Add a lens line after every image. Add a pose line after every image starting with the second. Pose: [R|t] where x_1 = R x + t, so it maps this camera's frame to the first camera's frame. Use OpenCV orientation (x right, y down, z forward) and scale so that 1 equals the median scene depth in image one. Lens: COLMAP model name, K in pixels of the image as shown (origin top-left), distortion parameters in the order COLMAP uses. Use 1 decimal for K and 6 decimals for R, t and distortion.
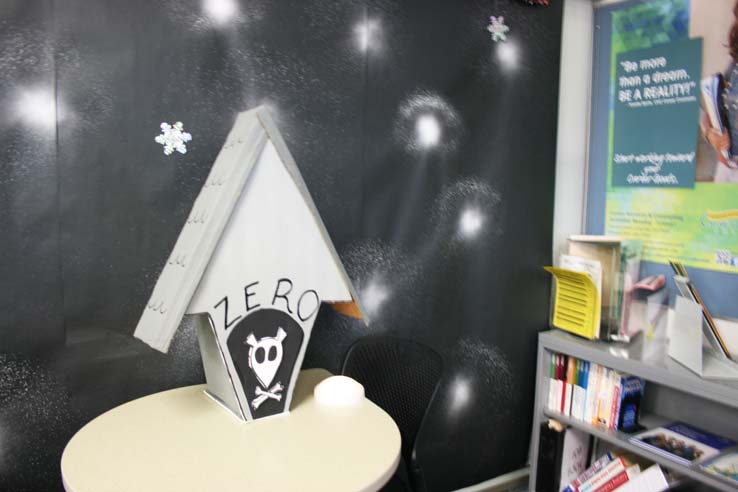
lens RADIAL K [[611.9, 0, 371.4], [0, 611.9, 257.3], [0, 0, 1]] dist [-0.154735, 0.128801]
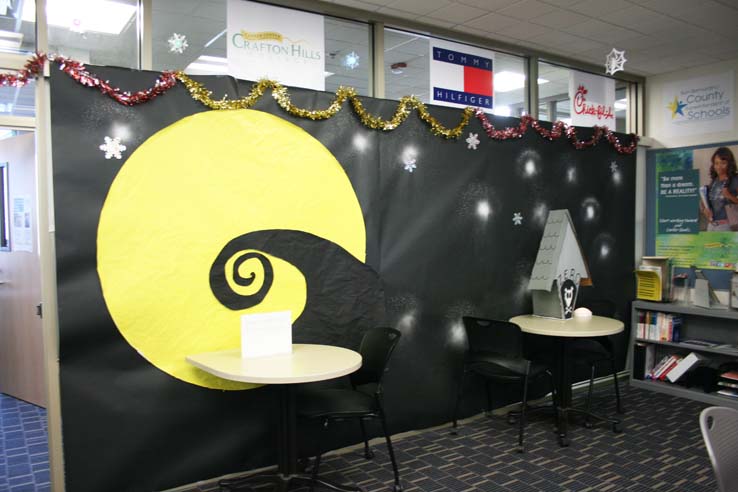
lens RADIAL K [[611.9, 0, 371.4], [0, 611.9, 257.3], [0, 0, 1]] dist [-0.154735, 0.128801]
pose [[0.998432, -0.018786, 0.052728, -0.824771], [0.022733, 0.996904, -0.075274, 0.114650], [-0.051151, 0.076355, 0.995768, -1.184494]]
